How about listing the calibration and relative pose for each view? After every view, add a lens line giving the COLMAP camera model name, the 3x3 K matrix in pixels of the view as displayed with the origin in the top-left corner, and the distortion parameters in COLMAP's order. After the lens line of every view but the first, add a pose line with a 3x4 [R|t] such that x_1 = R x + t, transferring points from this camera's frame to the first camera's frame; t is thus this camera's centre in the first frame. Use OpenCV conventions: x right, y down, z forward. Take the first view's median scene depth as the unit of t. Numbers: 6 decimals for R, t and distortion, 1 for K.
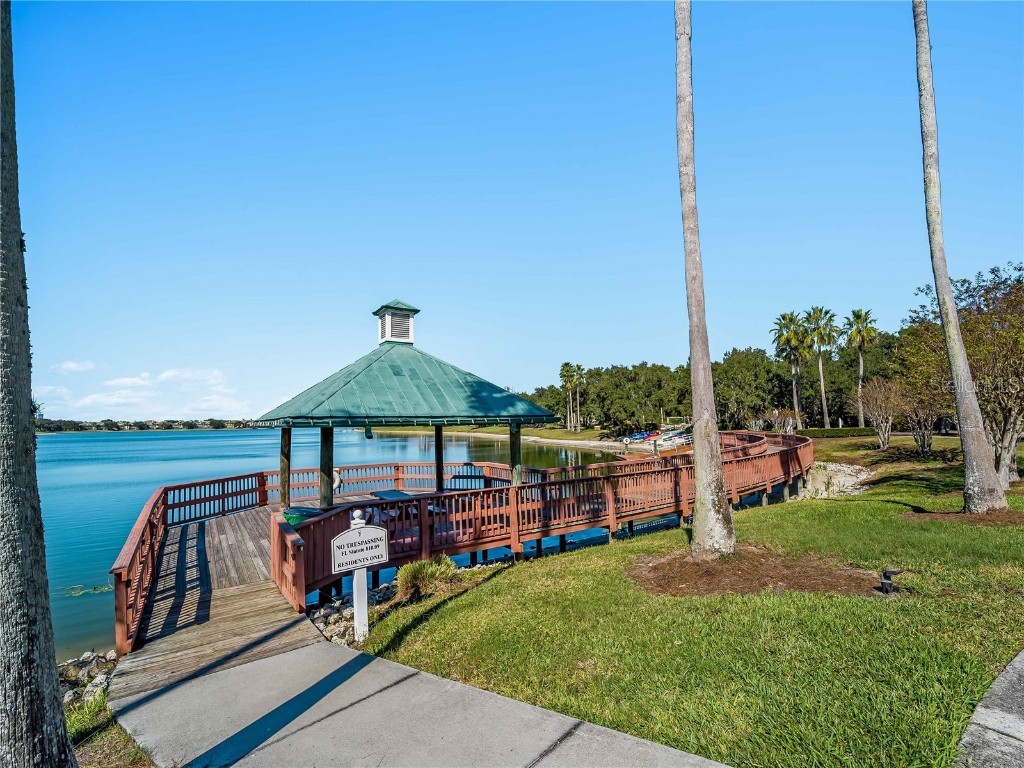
lens RADIAL K [[469.8, 0, 512.2], [0, 469.8, 382.7], [0, 0, 1]] dist [0.000171, -0.002127]
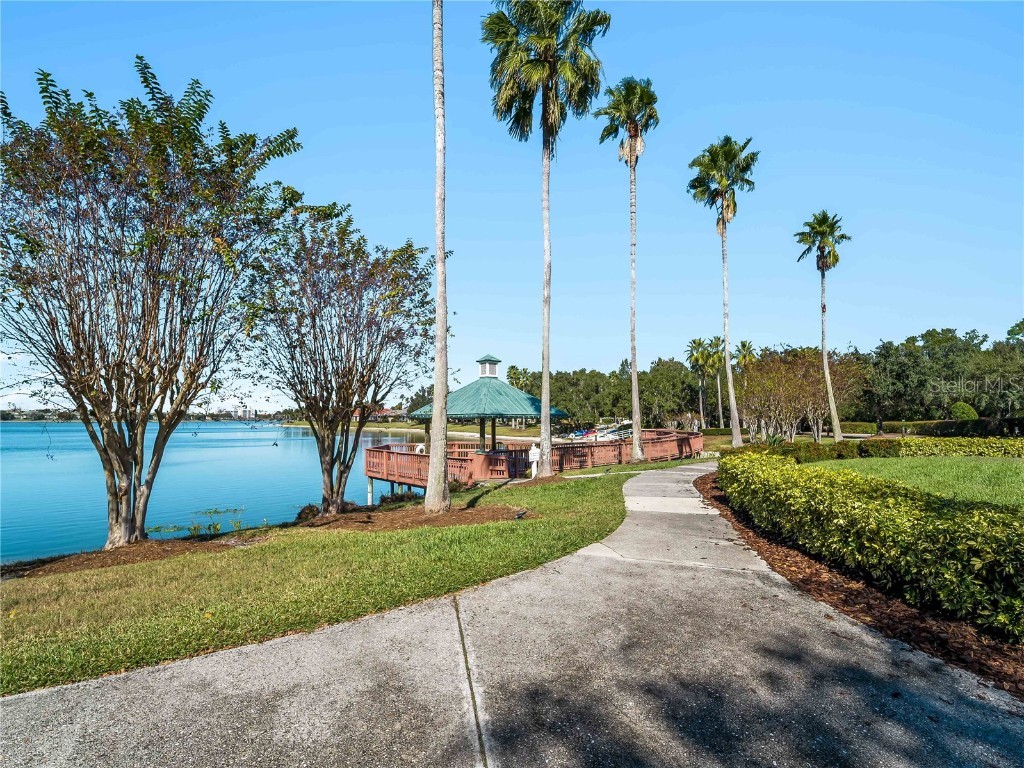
lens RADIAL K [[469.8, 0, 515.6], [0, 469.8, 385.3], [0, 0, 1]] dist [0.000171, -0.002127]
pose [[0.989407, 0.027559, 0.142526, -0.068263], [-0.028774, 0.999565, 0.006474, -0.010607], [-0.142286, -0.010506, 0.989770, -0.160827]]
